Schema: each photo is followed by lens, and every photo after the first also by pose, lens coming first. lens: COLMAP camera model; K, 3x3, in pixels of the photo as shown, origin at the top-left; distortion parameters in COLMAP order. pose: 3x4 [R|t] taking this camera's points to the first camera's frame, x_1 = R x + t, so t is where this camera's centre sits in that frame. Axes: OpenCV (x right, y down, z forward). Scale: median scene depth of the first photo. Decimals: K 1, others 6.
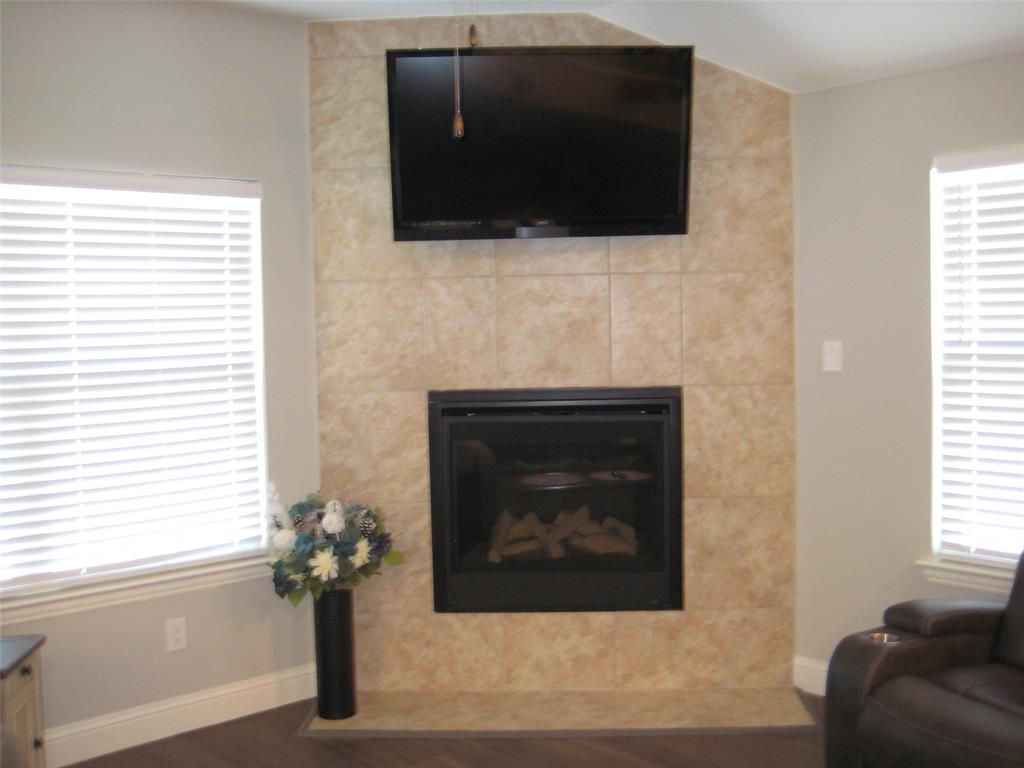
lens RADIAL K [[1065.9, 0, 515.5], [0, 1065.9, 377.2], [0, 0, 1]] dist [-0.164556, 0.219100]
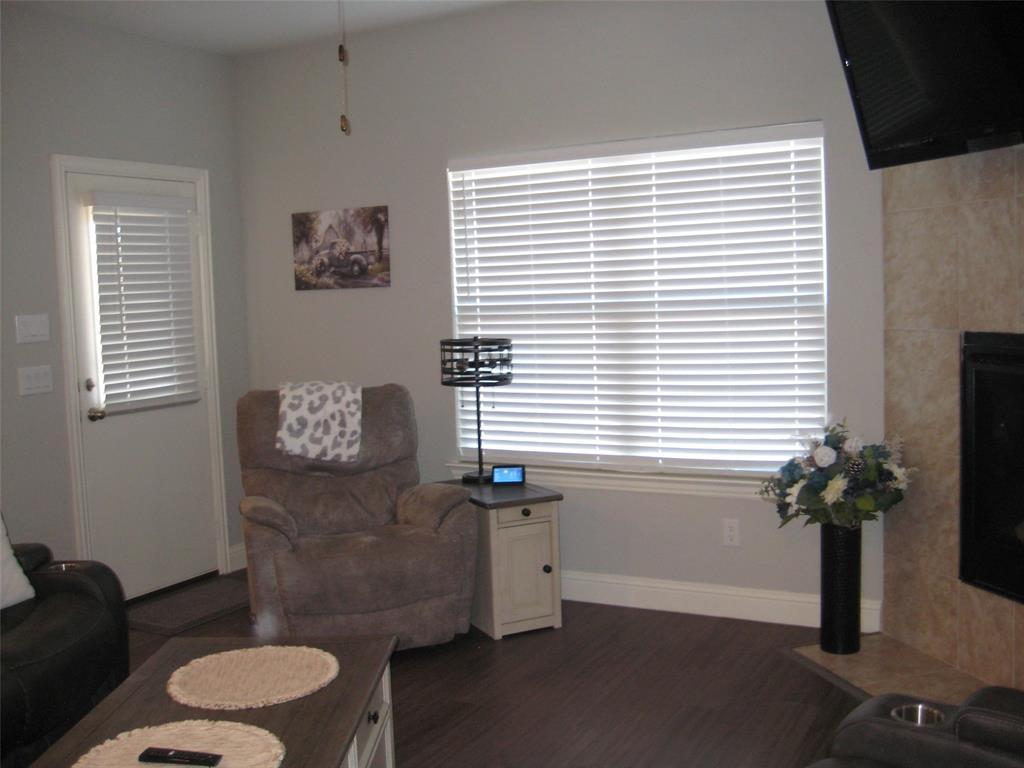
lens RADIAL K [[1065.9, 0, 515.5], [0, 1065.9, 377.2], [0, 0, 1]] dist [-0.164556, 0.219100]
pose [[0.326344, 0.087683, -0.941175, 0.617710], [-0.016328, 0.996063, 0.087135, -0.018684], [0.945110, -0.013068, 0.326491, 0.366016]]
